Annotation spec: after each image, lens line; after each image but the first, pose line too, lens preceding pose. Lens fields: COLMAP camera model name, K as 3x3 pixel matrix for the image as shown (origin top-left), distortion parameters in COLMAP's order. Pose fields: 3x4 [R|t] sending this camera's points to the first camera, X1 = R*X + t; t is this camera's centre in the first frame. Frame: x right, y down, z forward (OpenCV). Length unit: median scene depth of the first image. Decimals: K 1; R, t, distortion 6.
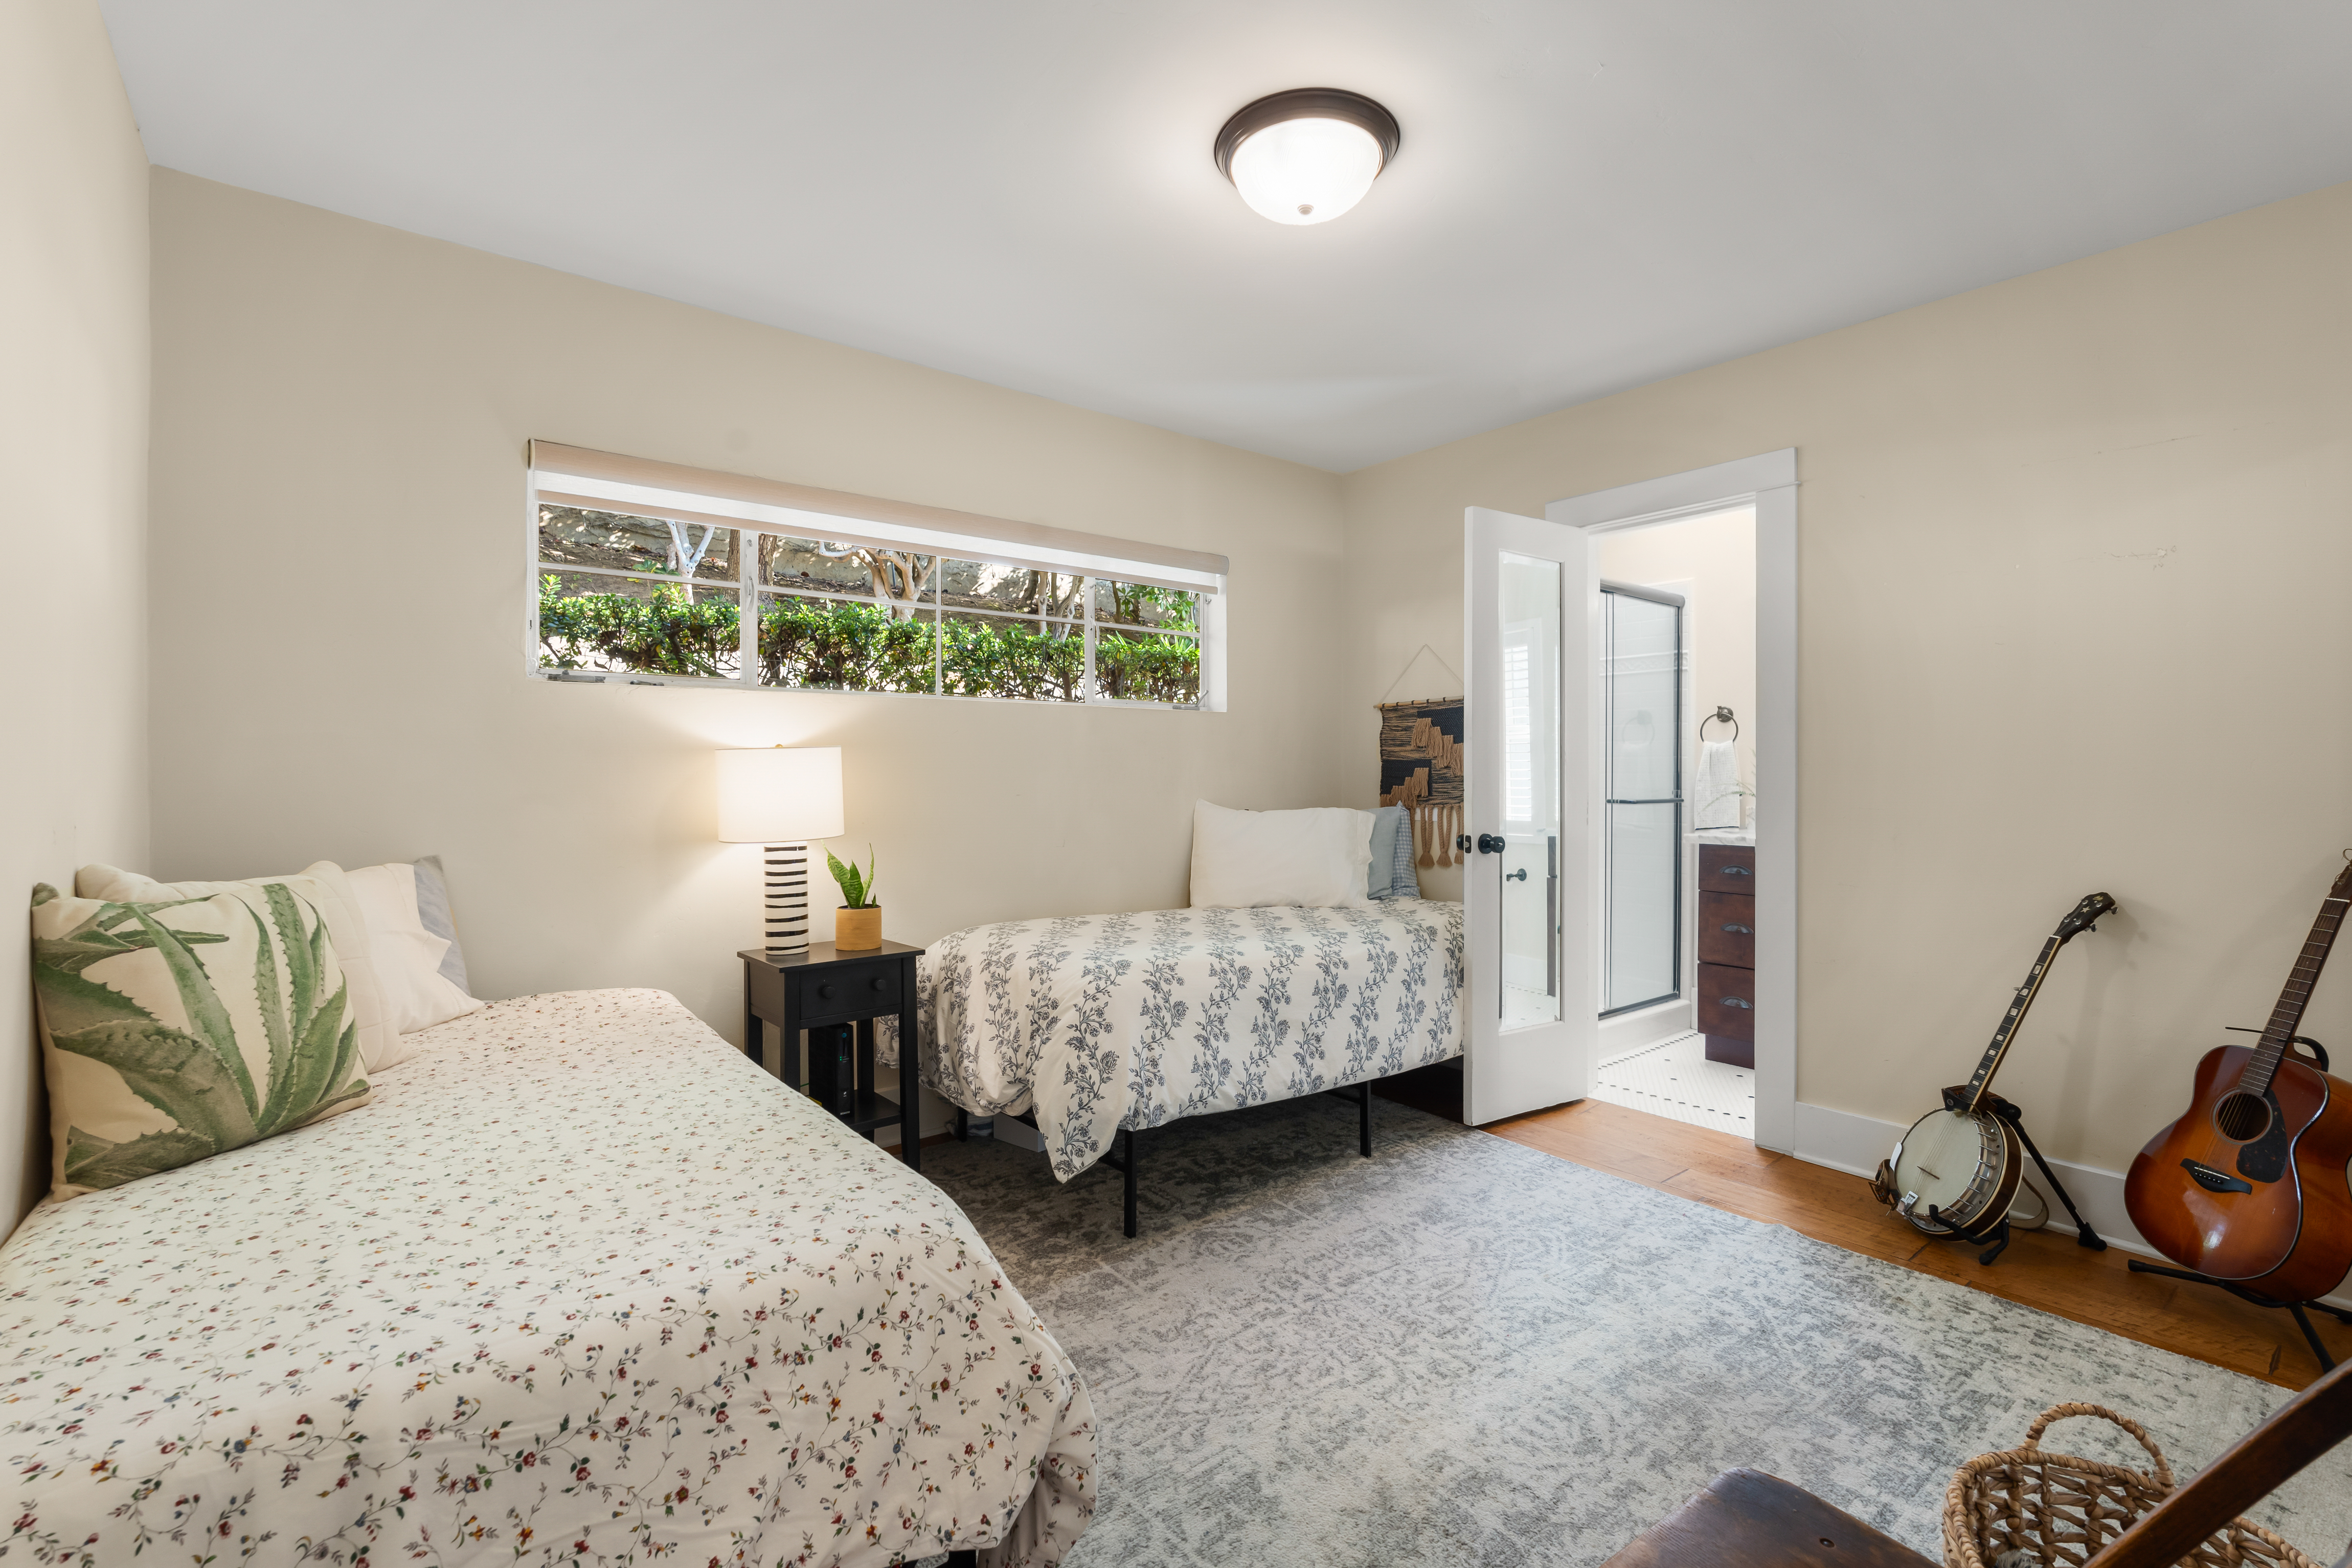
lens RADIAL K [[1041.8, 0, 1166.6], [0, 1041.8, 776.2], [0, 0, 1]] dist [-0.008035, 0.001903]
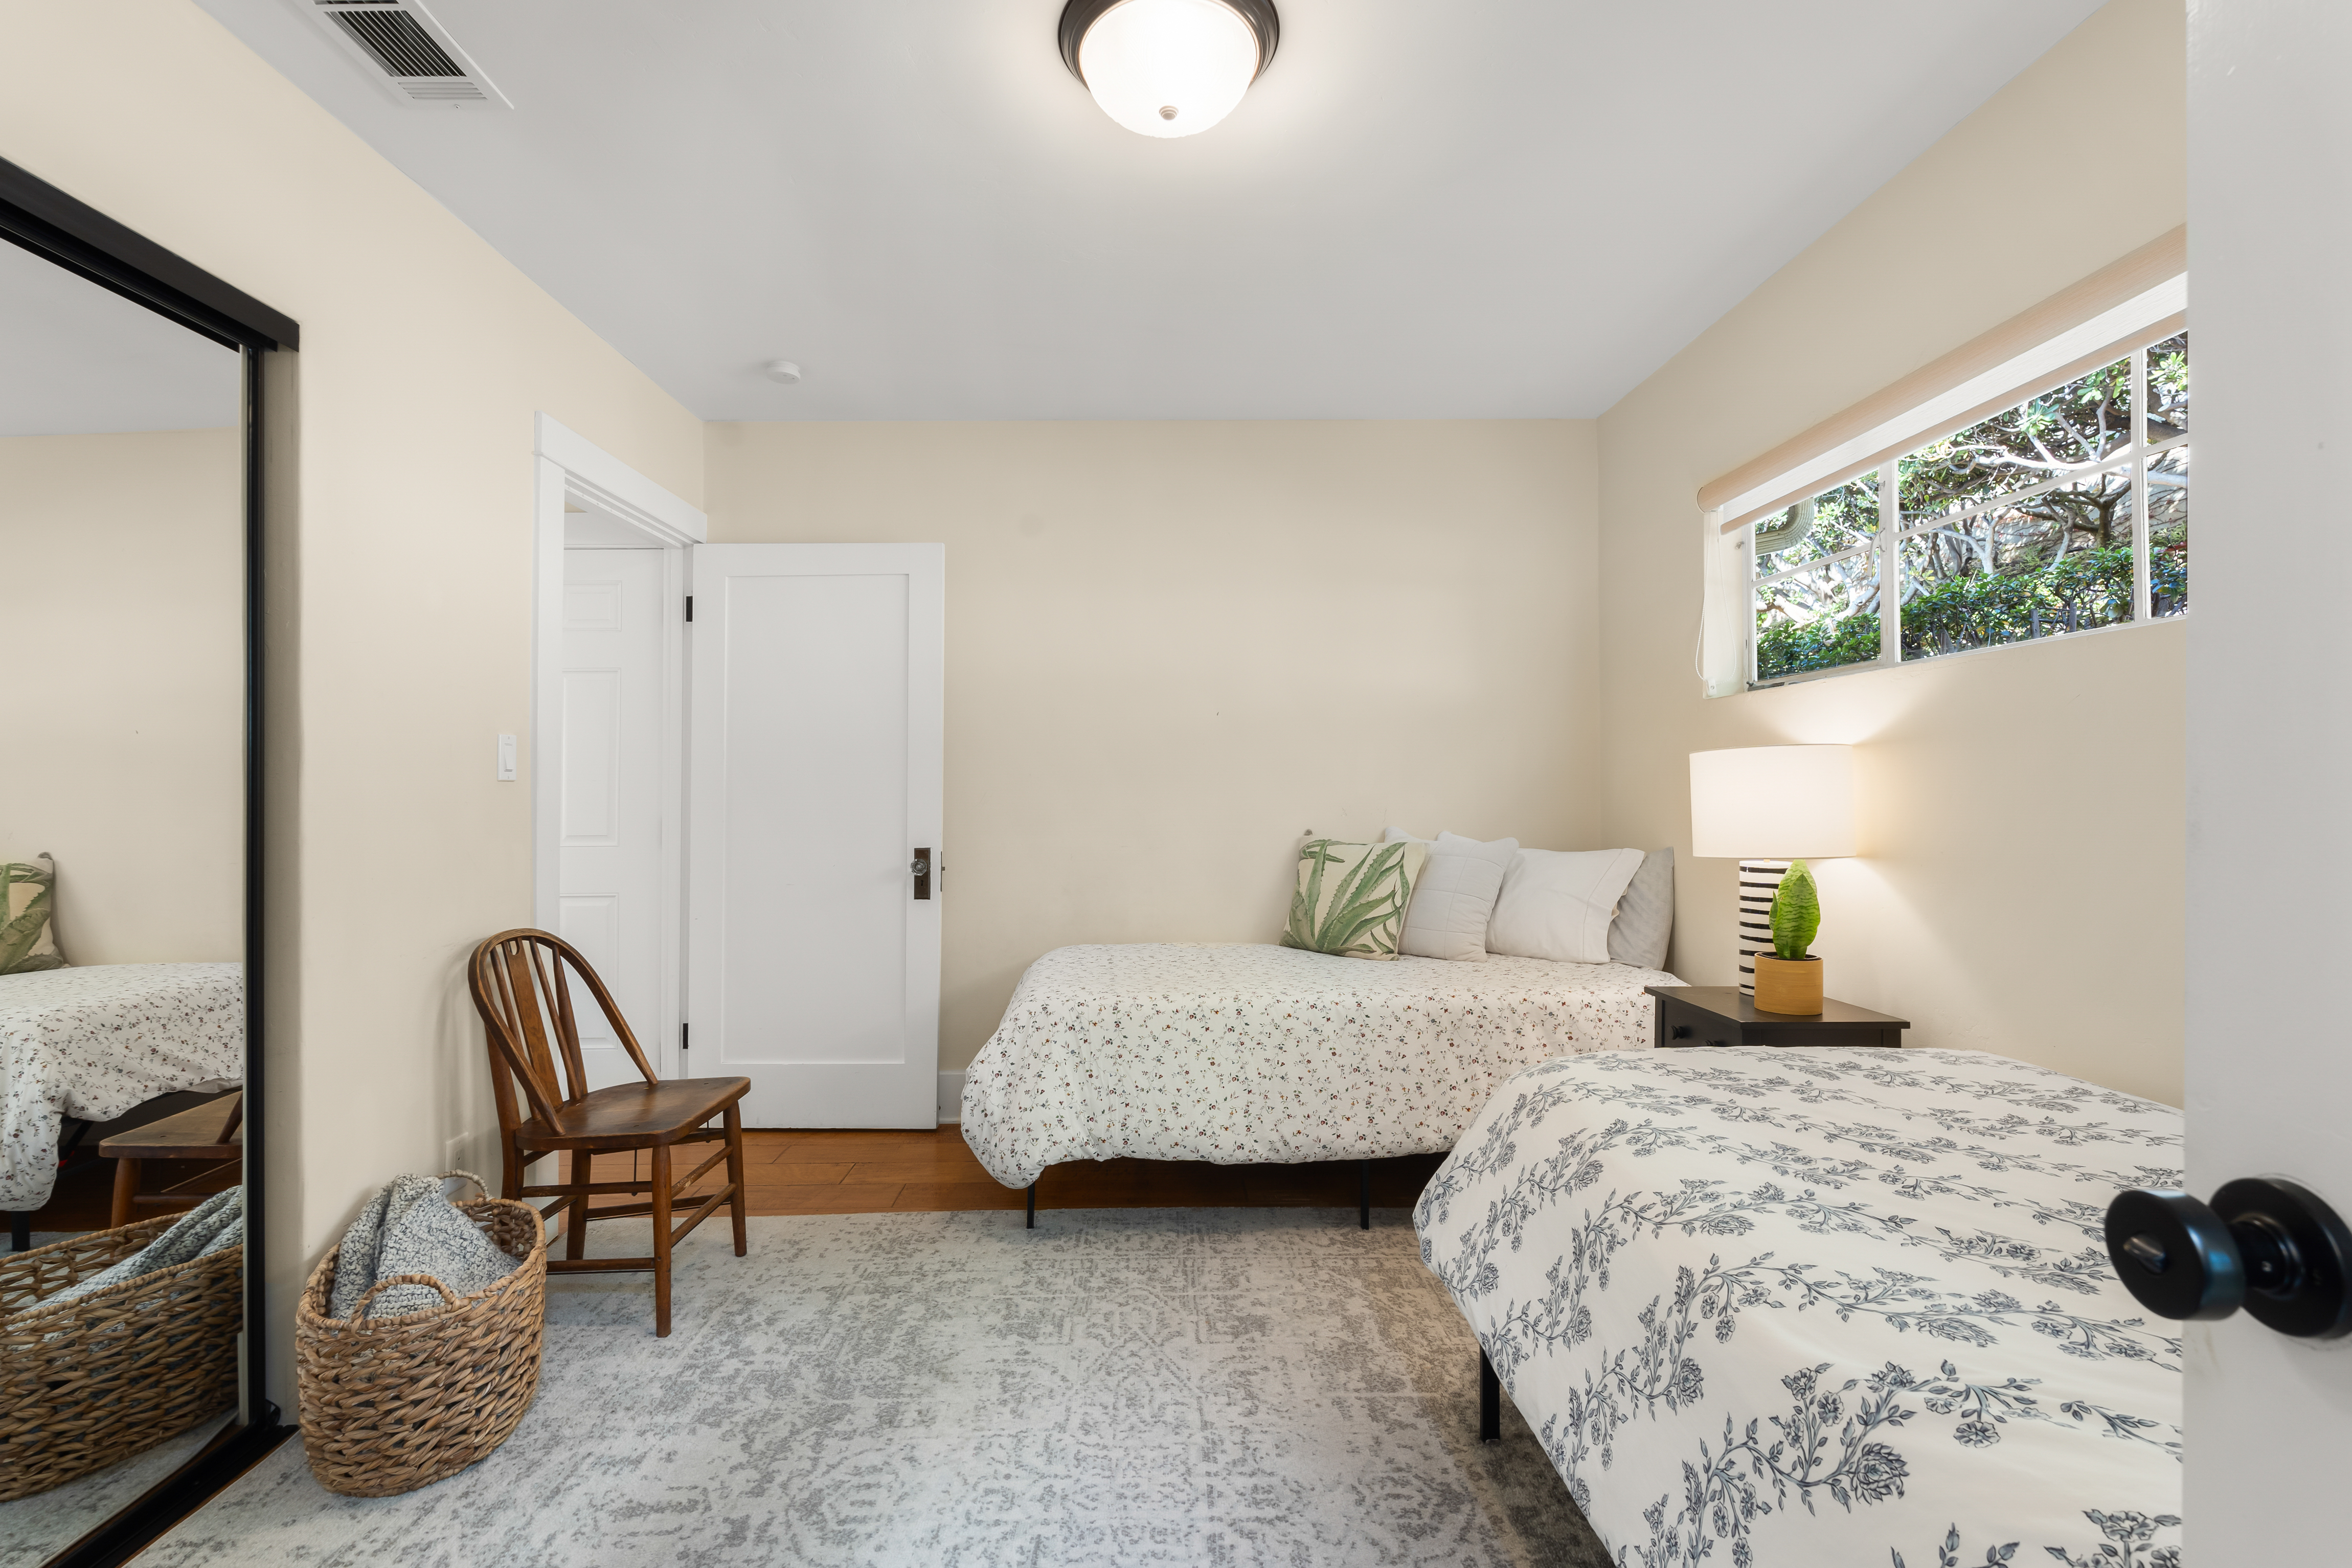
lens RADIAL K [[1041.8, 0, 1167.9], [0, 1041.8, 789.2], [0, 0, 1]] dist [-0.008035, 0.001903]
pose [[-0.603973, 0.007113, -0.796973, 0.998654], [0.006836, 0.999970, 0.003744, -0.005588], [0.796975, -0.003187, -0.604004, 1.909471]]
